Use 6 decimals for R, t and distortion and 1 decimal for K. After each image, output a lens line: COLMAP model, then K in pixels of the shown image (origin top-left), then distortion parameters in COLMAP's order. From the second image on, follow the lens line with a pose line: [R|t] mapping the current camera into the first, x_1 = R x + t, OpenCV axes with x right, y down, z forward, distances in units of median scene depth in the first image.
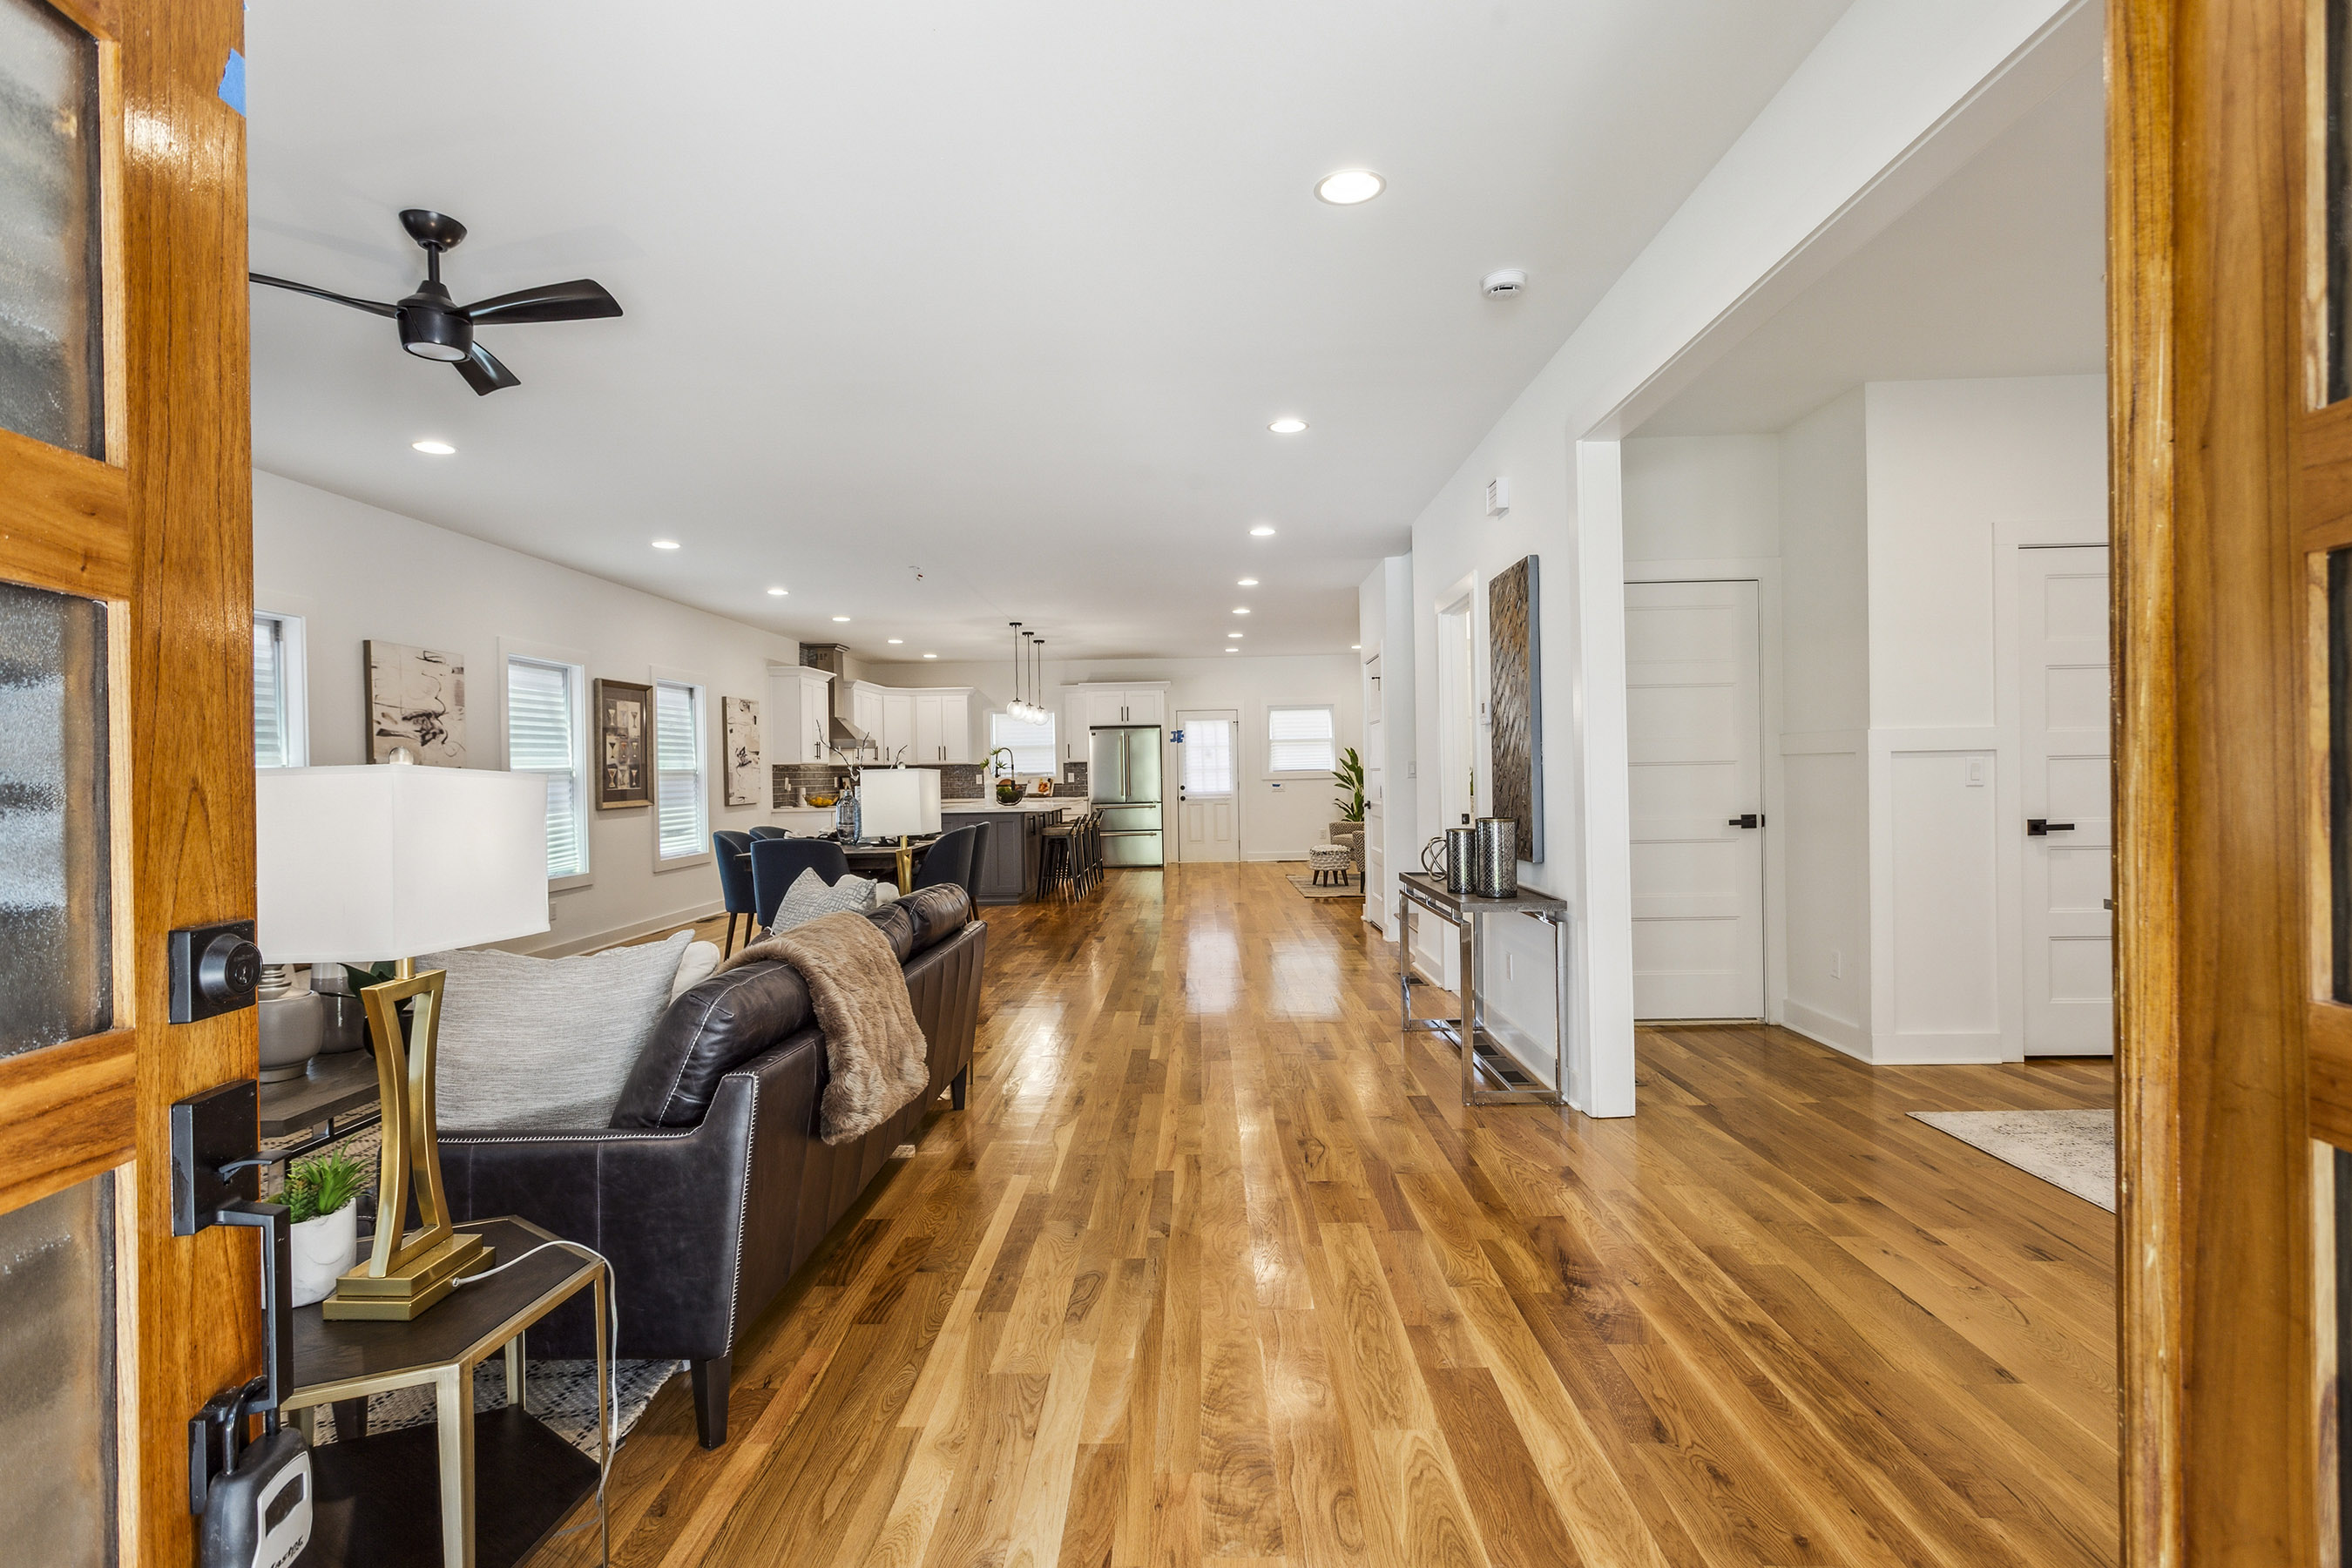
lens RADIAL K [[1151.3, 0, 1144.5], [0, 1151.3, 767.7], [0, 0, 1]] dist [0.001579, 0.000175]
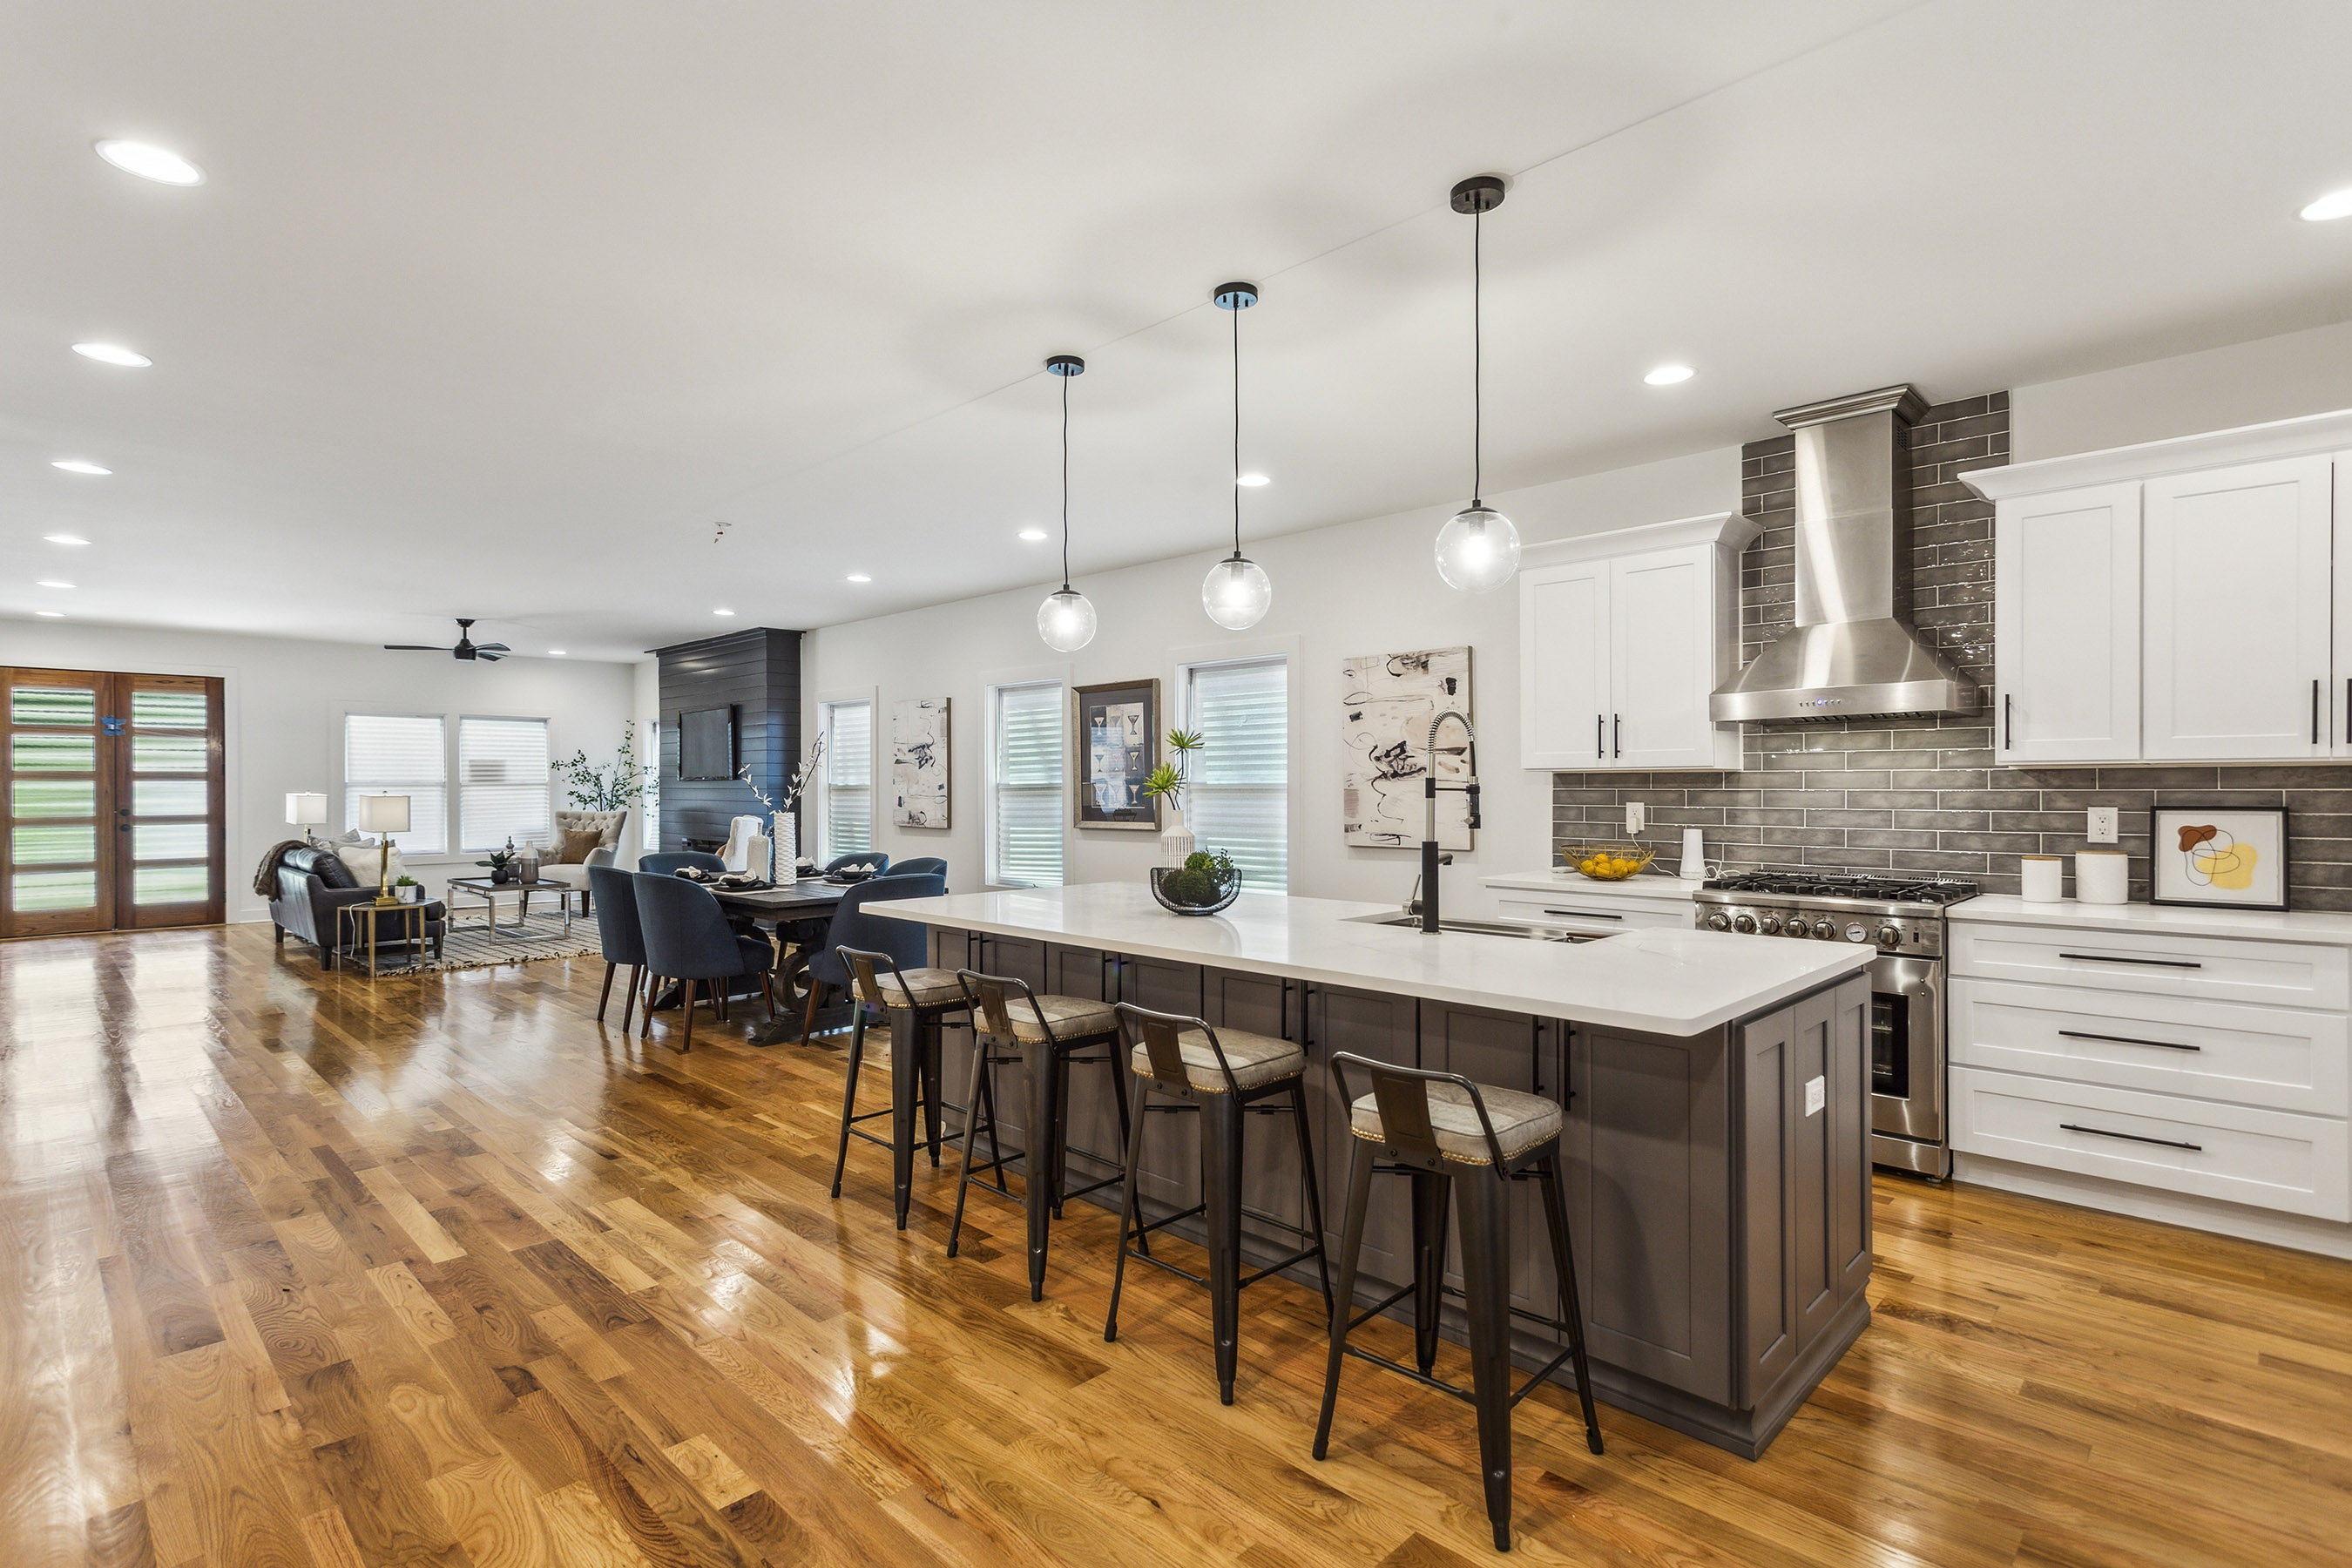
lens RADIAL K [[1132.1, 0, 1176.0], [0, 1132.1, 784.0], [0, 0, 1]] dist [0.005595, 0.000212]
pose [[-0.661800, 0.018965, -0.749440, 0.120010], [0.016900, 0.999803, 0.010378, -0.005589], [0.749490, -0.005797, -0.661991, 1.263148]]
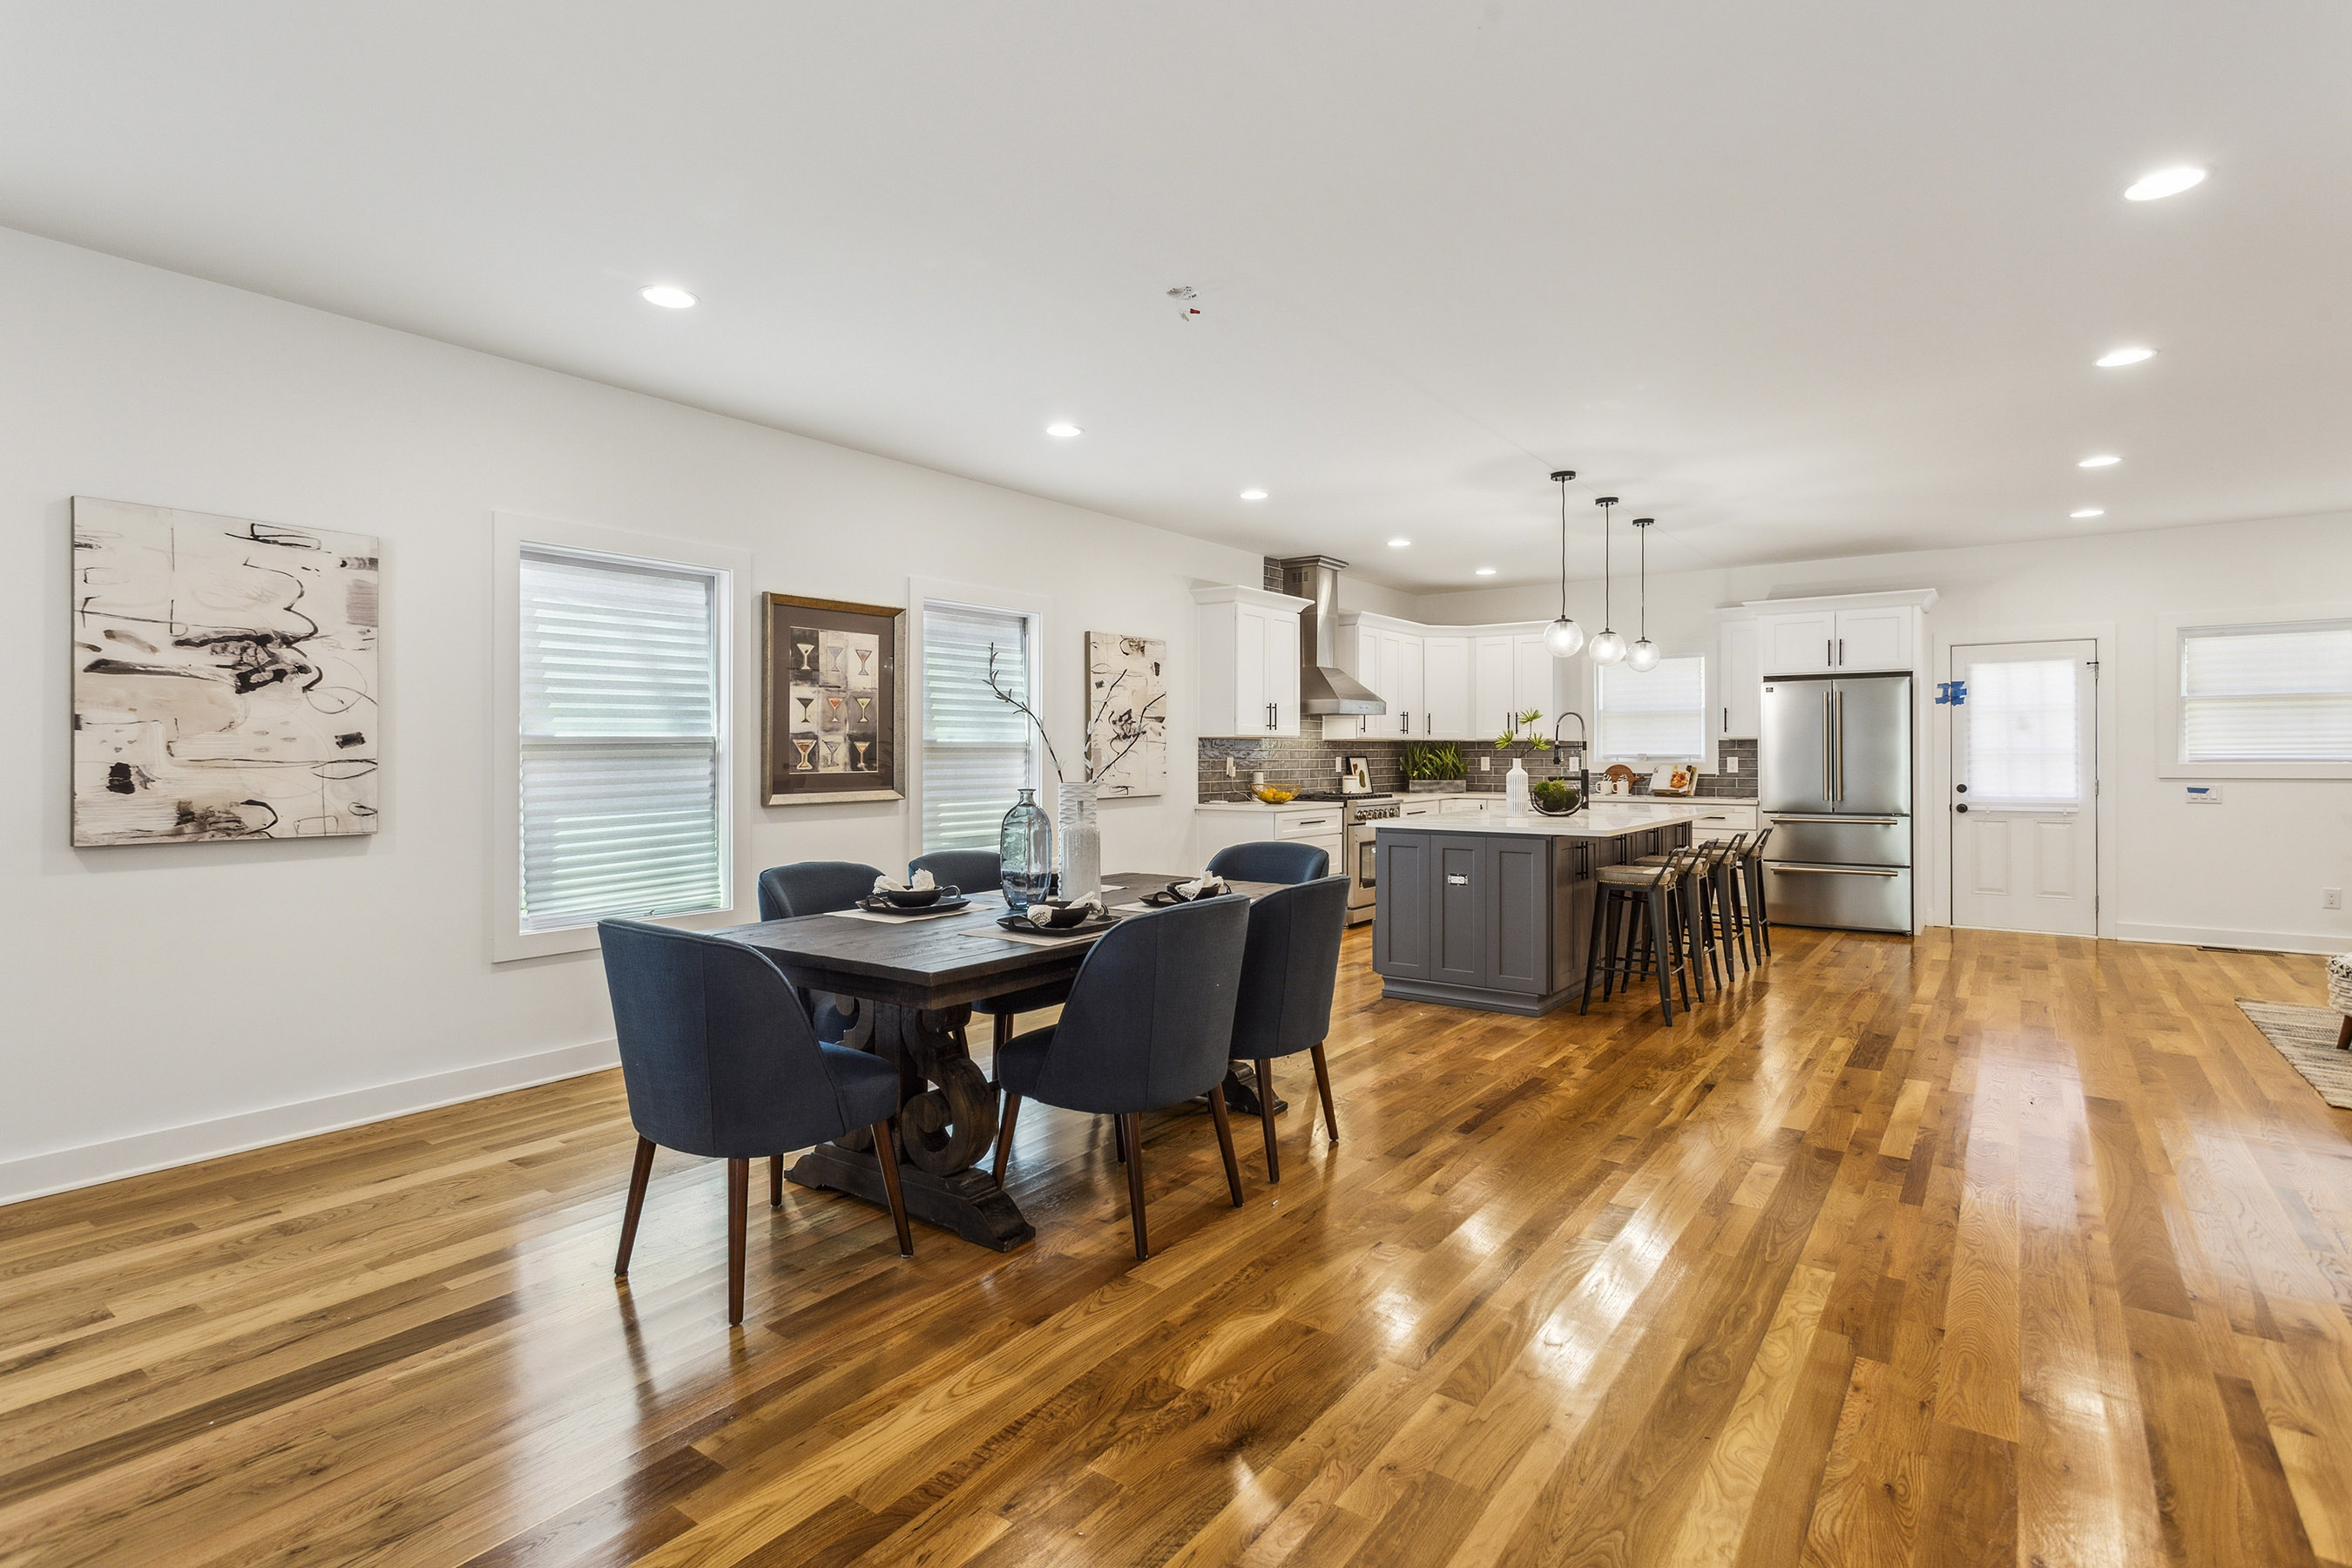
lens RADIAL K [[1151.3, 0, 1144.5], [0, 1151.3, 767.7], [0, 0, 1]] dist [0.001579, 0.000175]
pose [[0.823119, 0.023172, -0.567395, 0.031507], [-0.011651, 0.999646, 0.023923, -0.000790], [0.567749, -0.013081, 0.823098, 0.462408]]
